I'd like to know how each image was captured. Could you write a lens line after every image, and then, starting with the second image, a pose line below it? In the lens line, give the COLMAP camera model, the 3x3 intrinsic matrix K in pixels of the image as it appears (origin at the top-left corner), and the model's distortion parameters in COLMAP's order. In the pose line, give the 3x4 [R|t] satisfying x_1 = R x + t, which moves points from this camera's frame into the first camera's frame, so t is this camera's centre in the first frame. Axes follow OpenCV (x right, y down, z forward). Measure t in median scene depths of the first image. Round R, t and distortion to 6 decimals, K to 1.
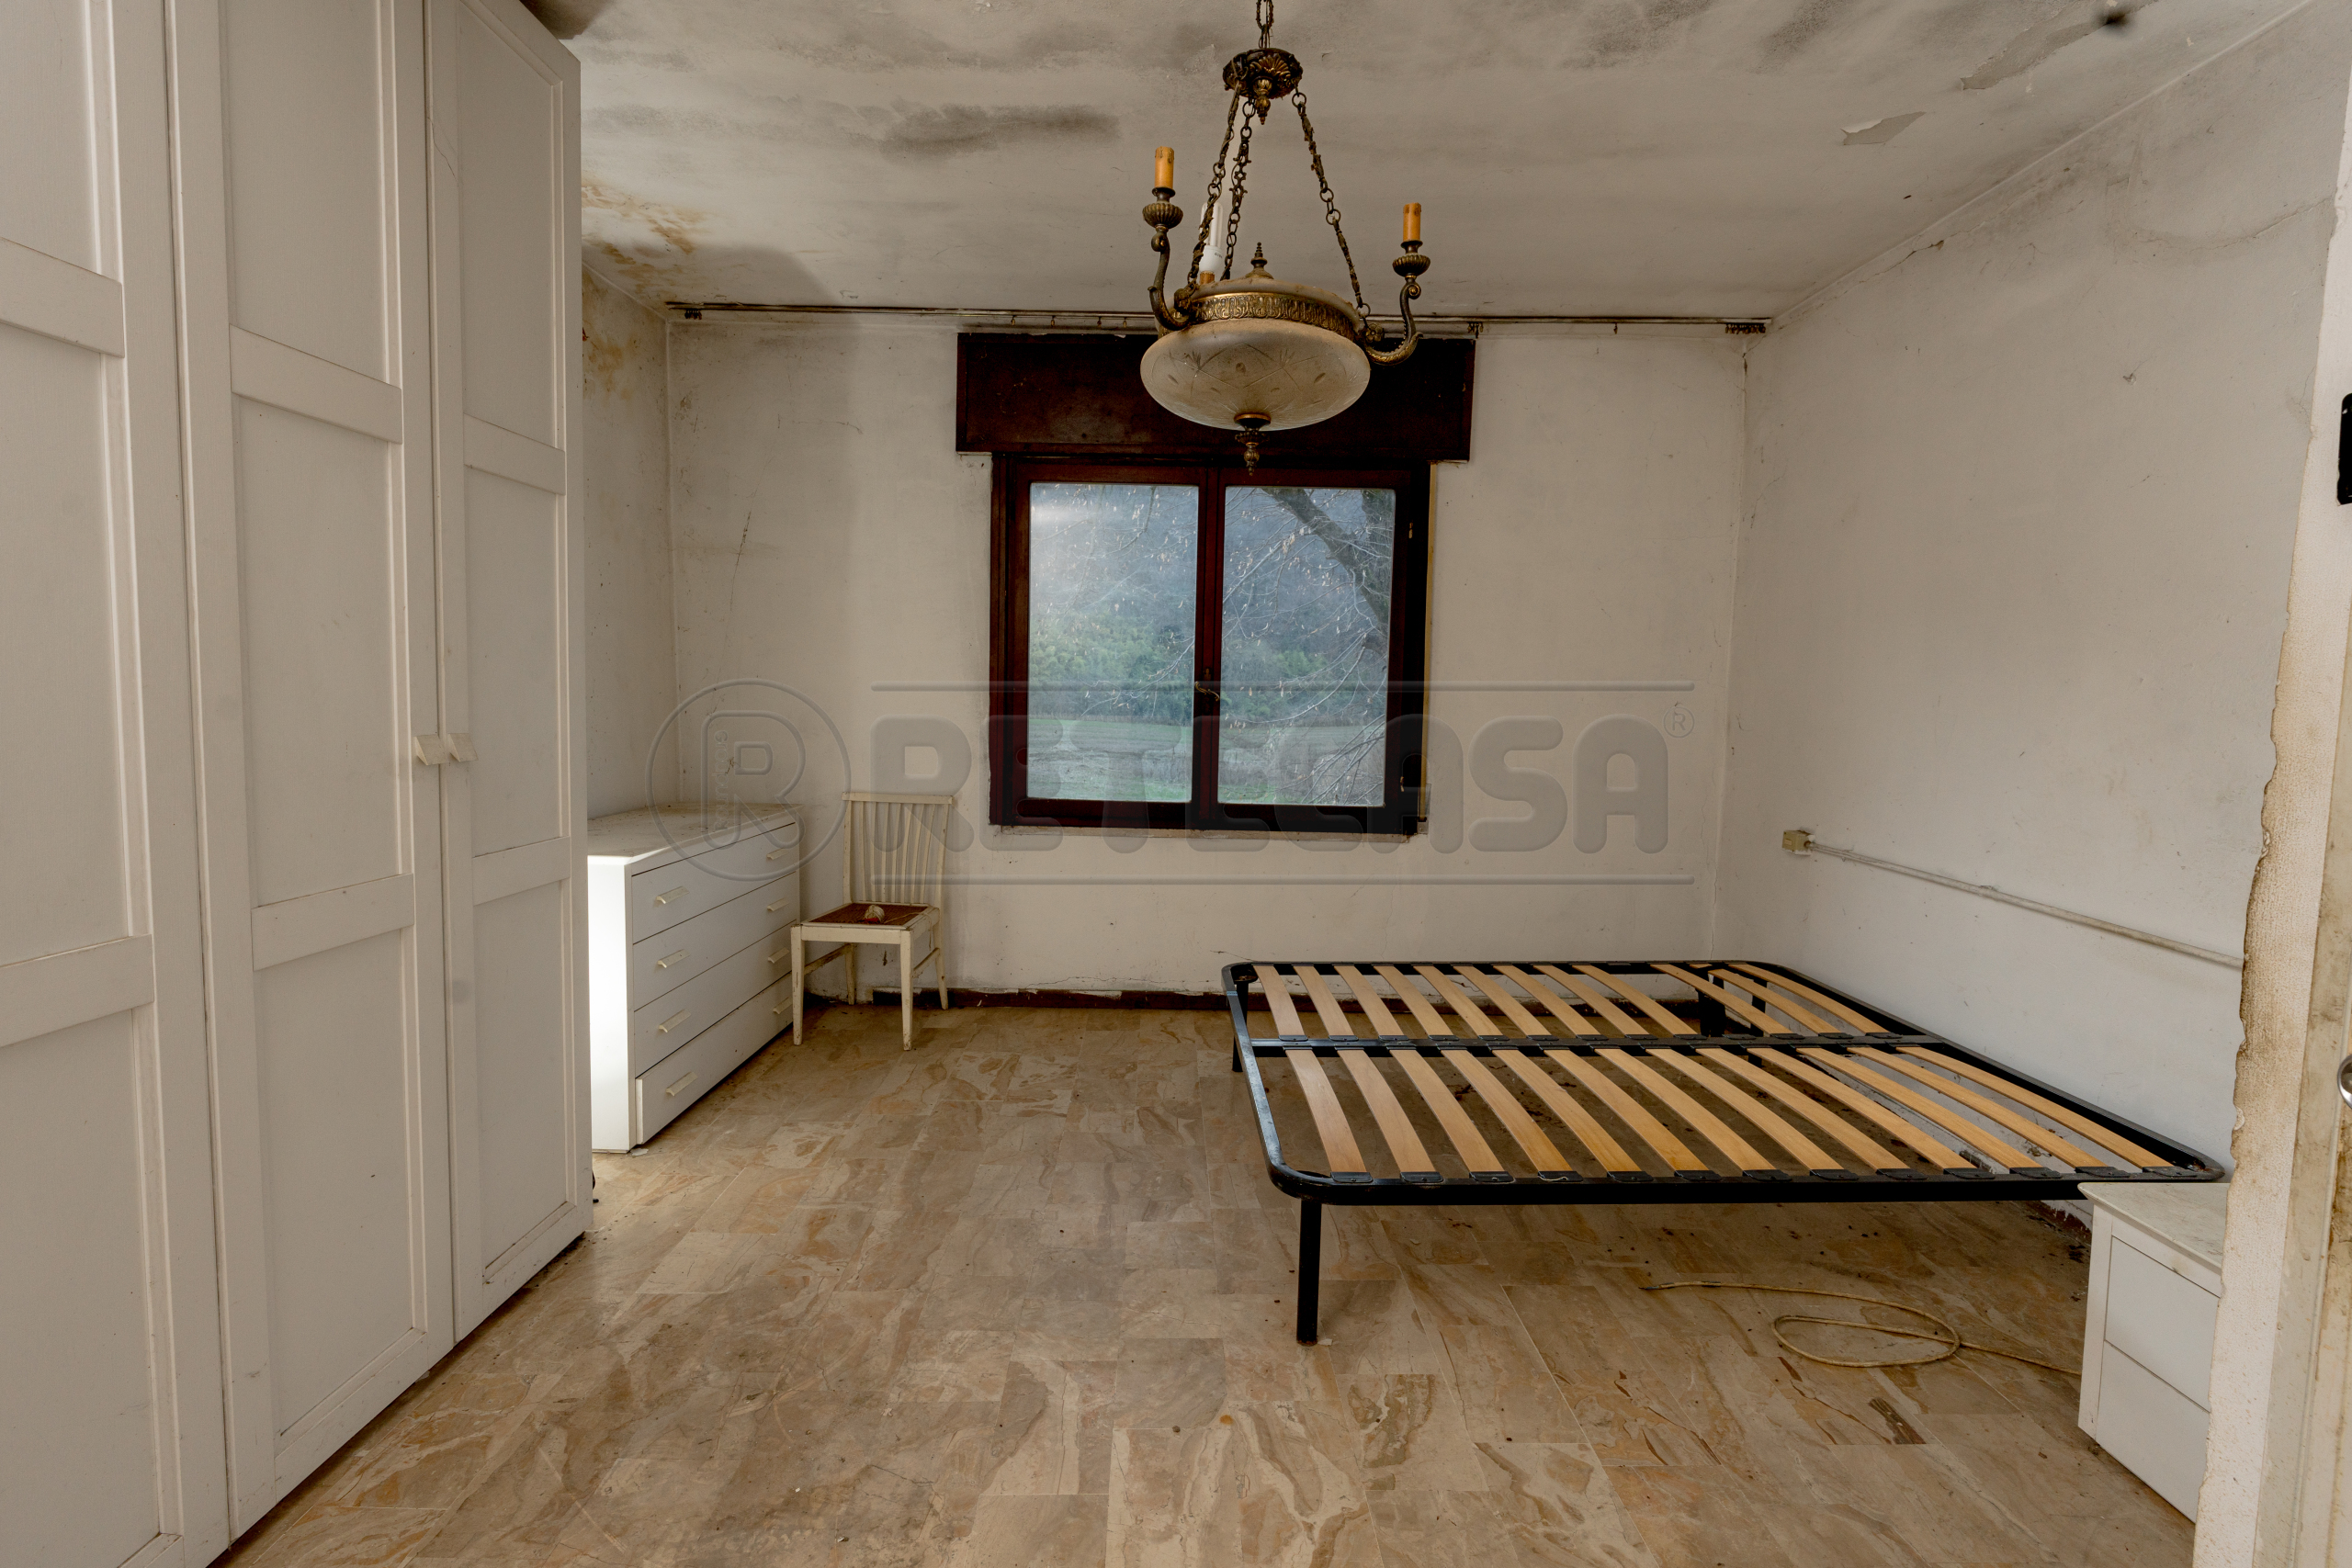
lens RADIAL K [[1092.3, 0, 1176.0], [0, 1092.3, 784.0], [0, 0, 1]] dist [-0.013140, 0.000054]
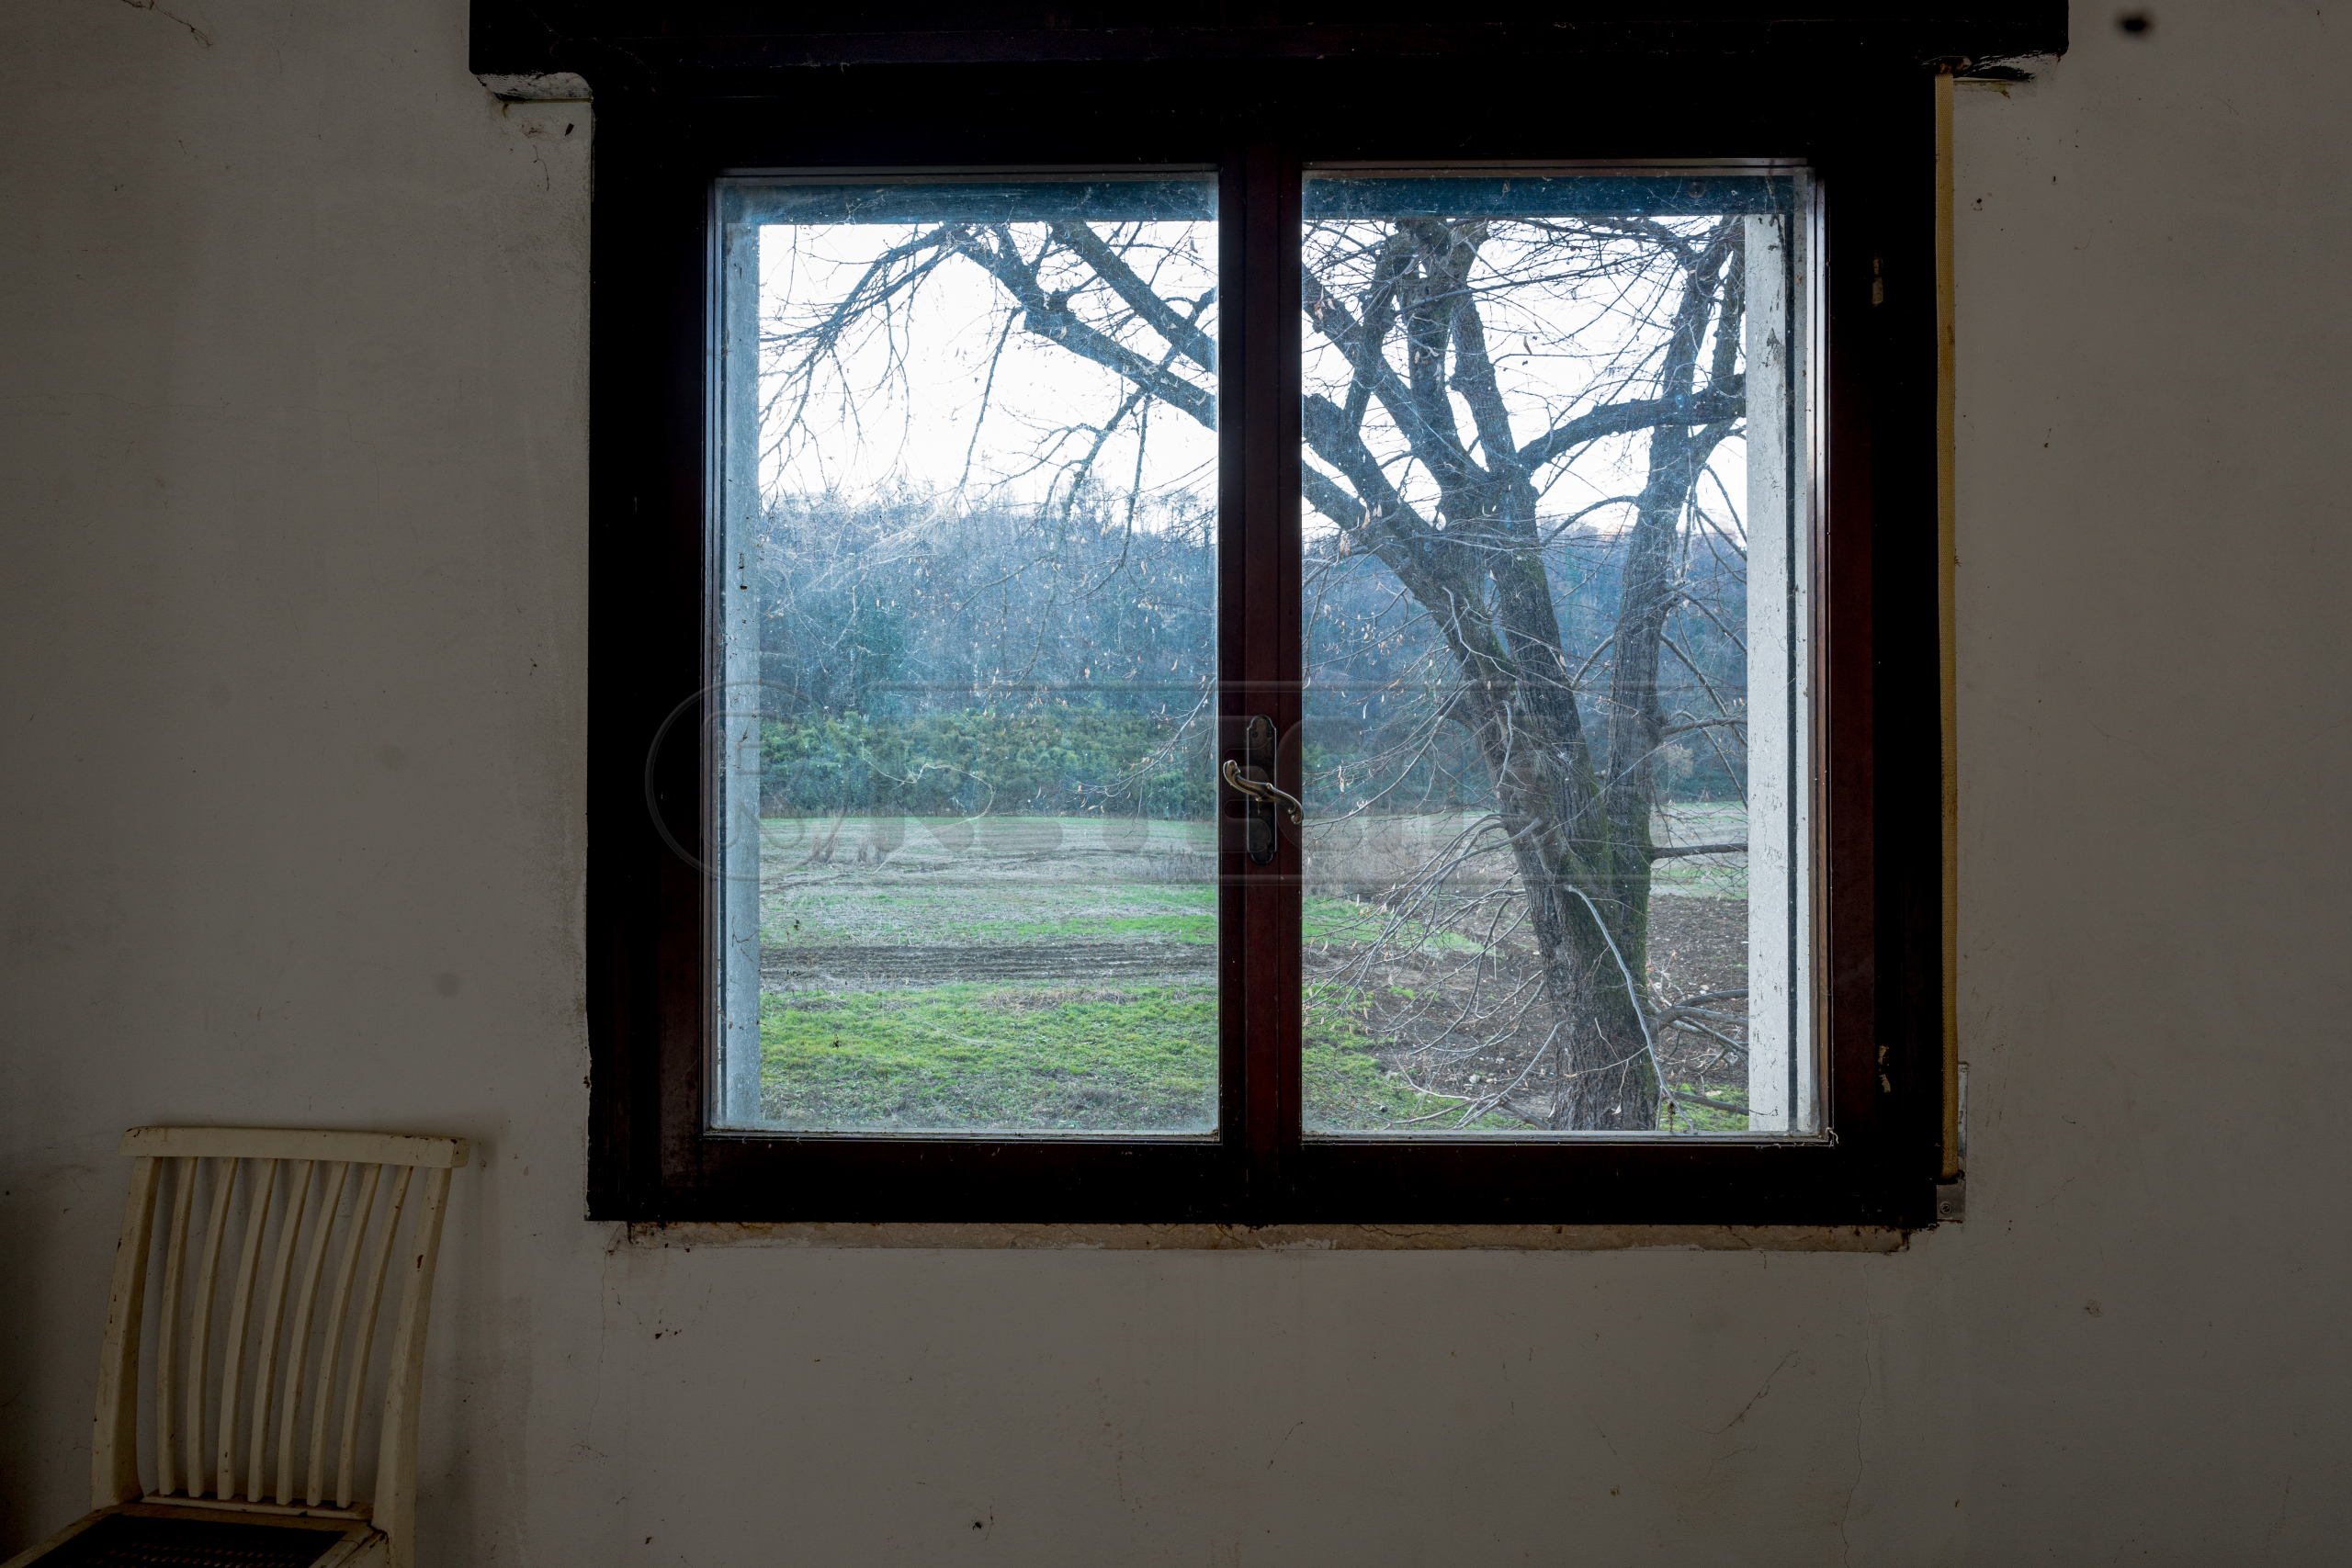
lens RADIAL K [[1092.3, 0, 1176.0], [0, 1092.3, 784.0], [0, 0, 1]] dist [-0.013140, 0.000054]
pose [[0.999636, -0.020923, -0.017038, 0.008789], [0.019299, 0.995711, -0.090482, -0.059191], [0.018858, 0.090120, 0.995752, 0.687216]]
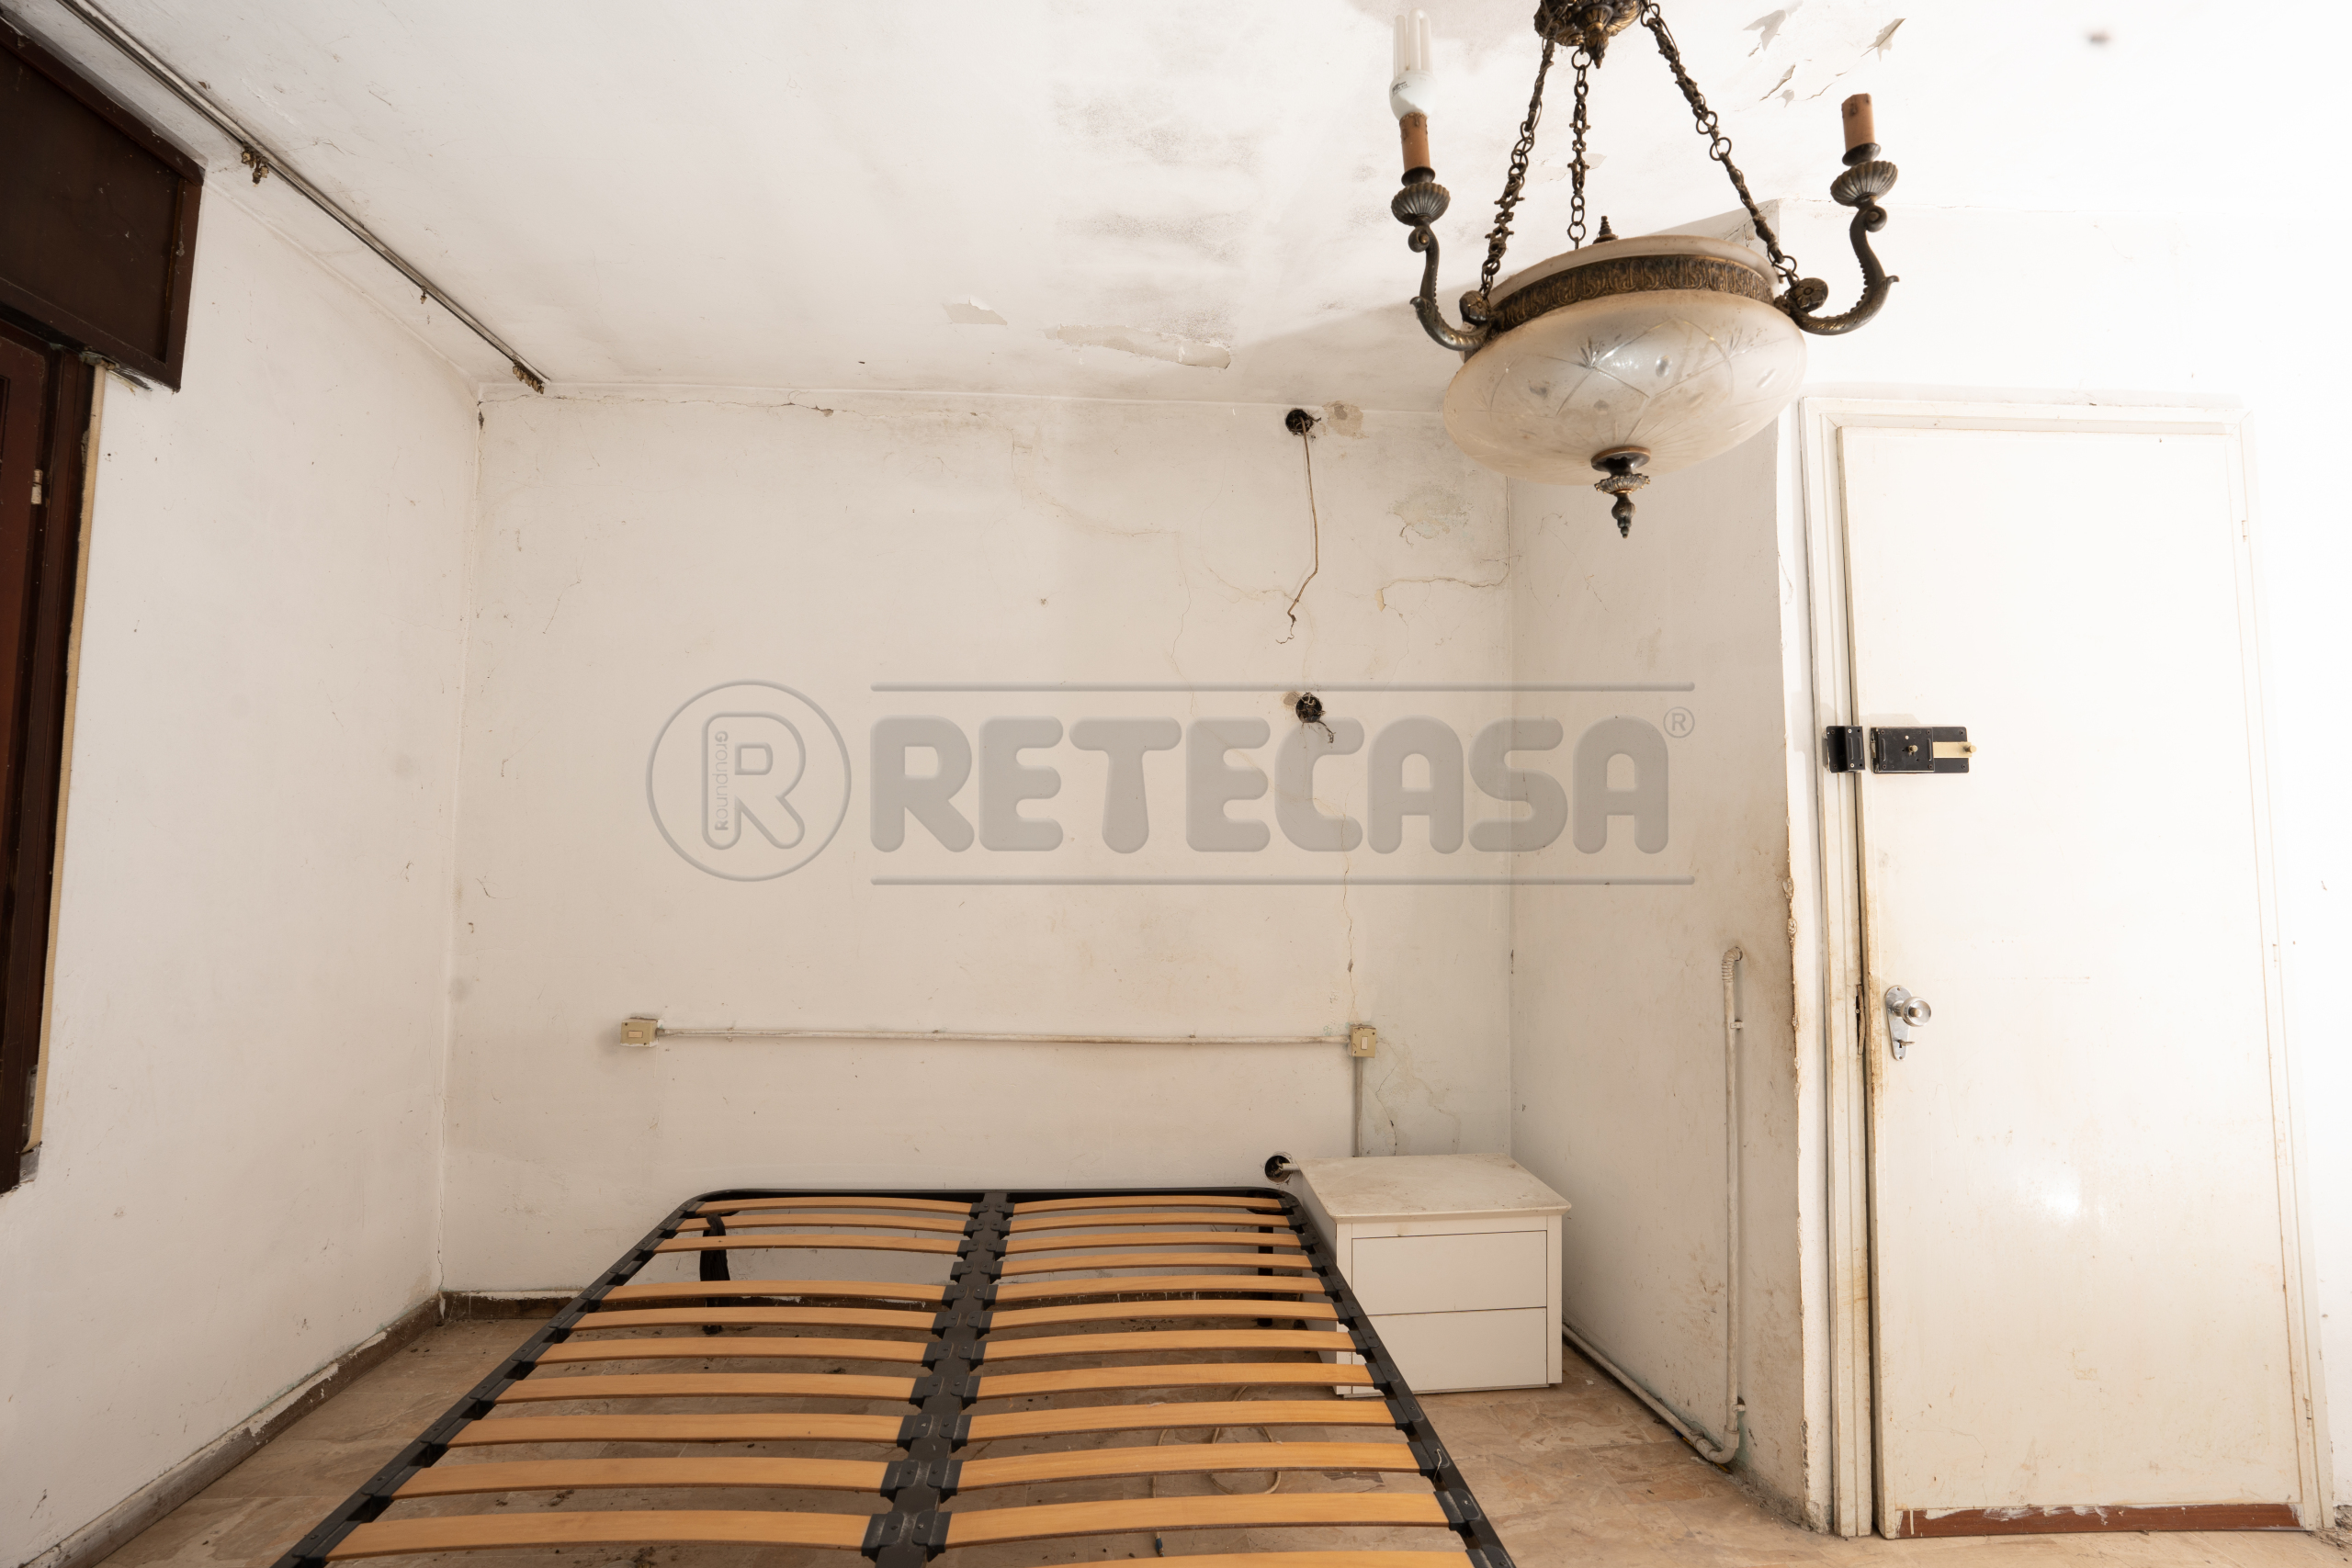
lens RADIAL K [[1092.3, 0, 1176.0], [0, 1092.3, 784.0], [0, 0, 1]] dist [-0.013140, 0.000054]
pose [[-0.058719, 0.045241, 0.997249, -0.245977], [0.077031, 0.996199, -0.040658, -0.060691], [-0.995298, 0.074431, -0.061981, 0.573675]]
